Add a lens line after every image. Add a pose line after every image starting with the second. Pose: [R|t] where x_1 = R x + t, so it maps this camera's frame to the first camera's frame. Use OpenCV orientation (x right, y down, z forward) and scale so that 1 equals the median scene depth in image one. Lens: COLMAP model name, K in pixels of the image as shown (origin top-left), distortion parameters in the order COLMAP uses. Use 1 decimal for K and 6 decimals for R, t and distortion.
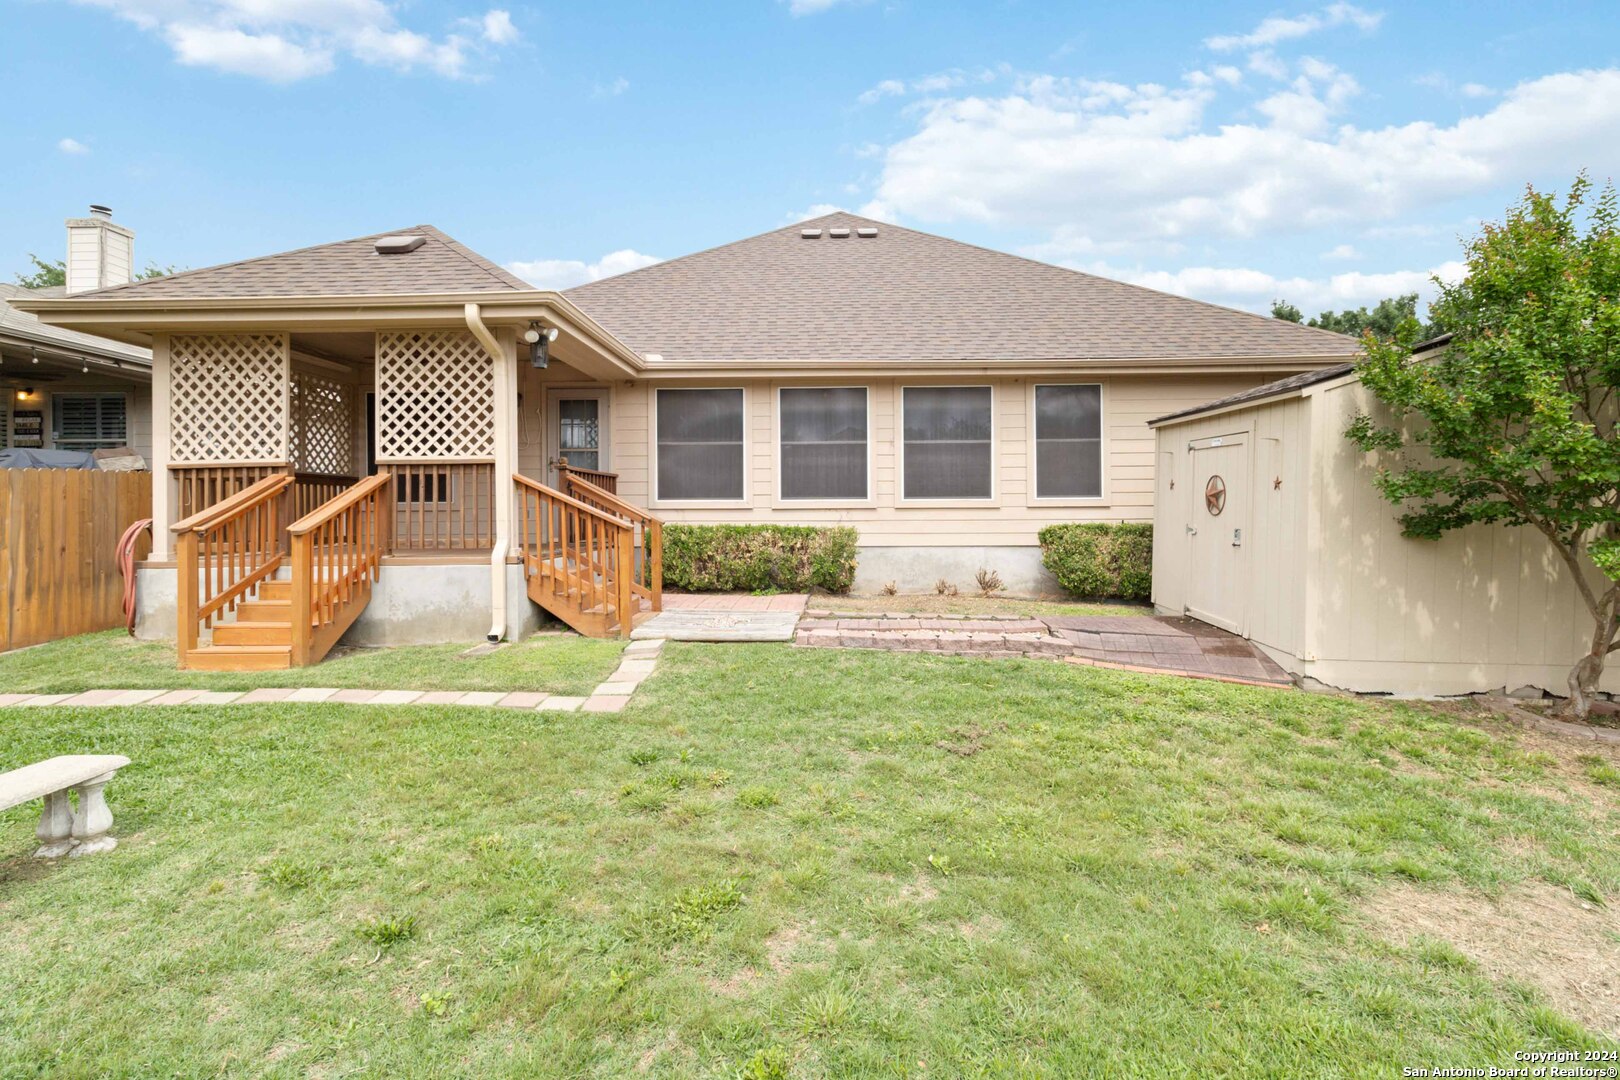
lens RADIAL K [[773.4, 0, 810.2], [0, 773.4, 526.5], [0, 0, 1]] dist [0.009757, 0.000982]
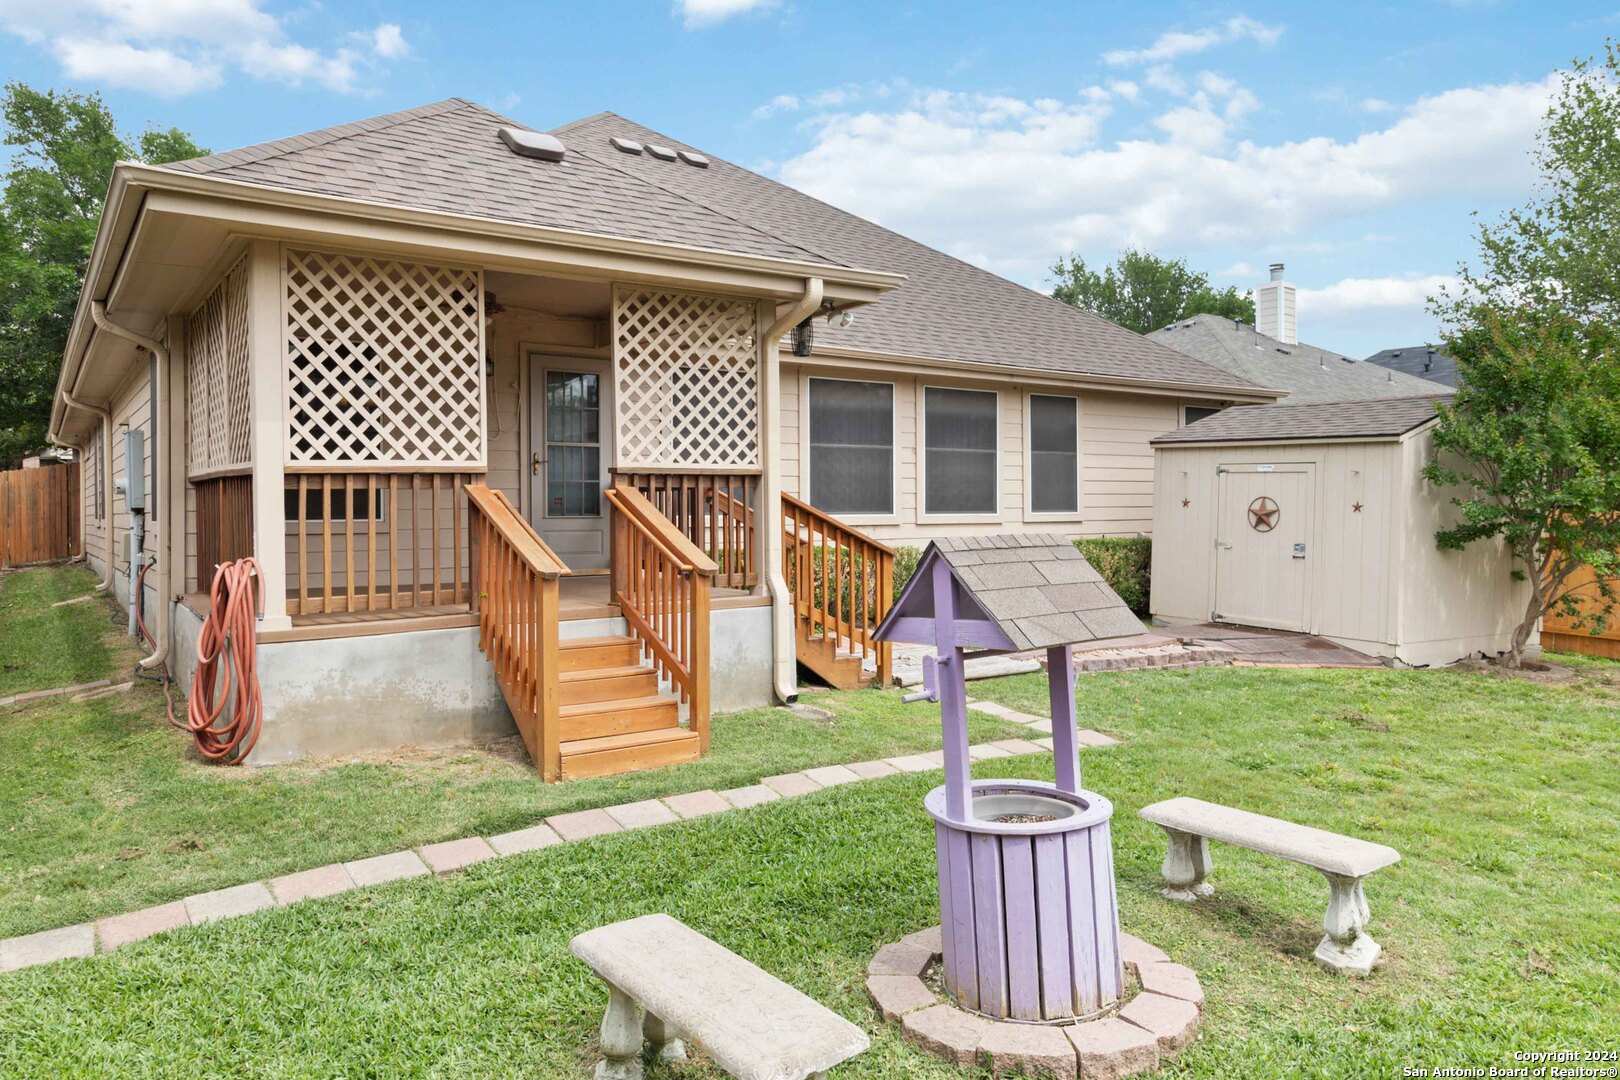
lens RADIAL K [[1166.2, 0, 811.2], [0, 1166.2, 532.5], [0, 0, 1]] dist [0.044280, -0.000578]
pose [[0.782367, -0.012318, 0.622695, -1.067487], [0.013371, 0.999906, 0.002980, -0.026909], [-0.622674, 0.005994, 0.782459, 0.058199]]
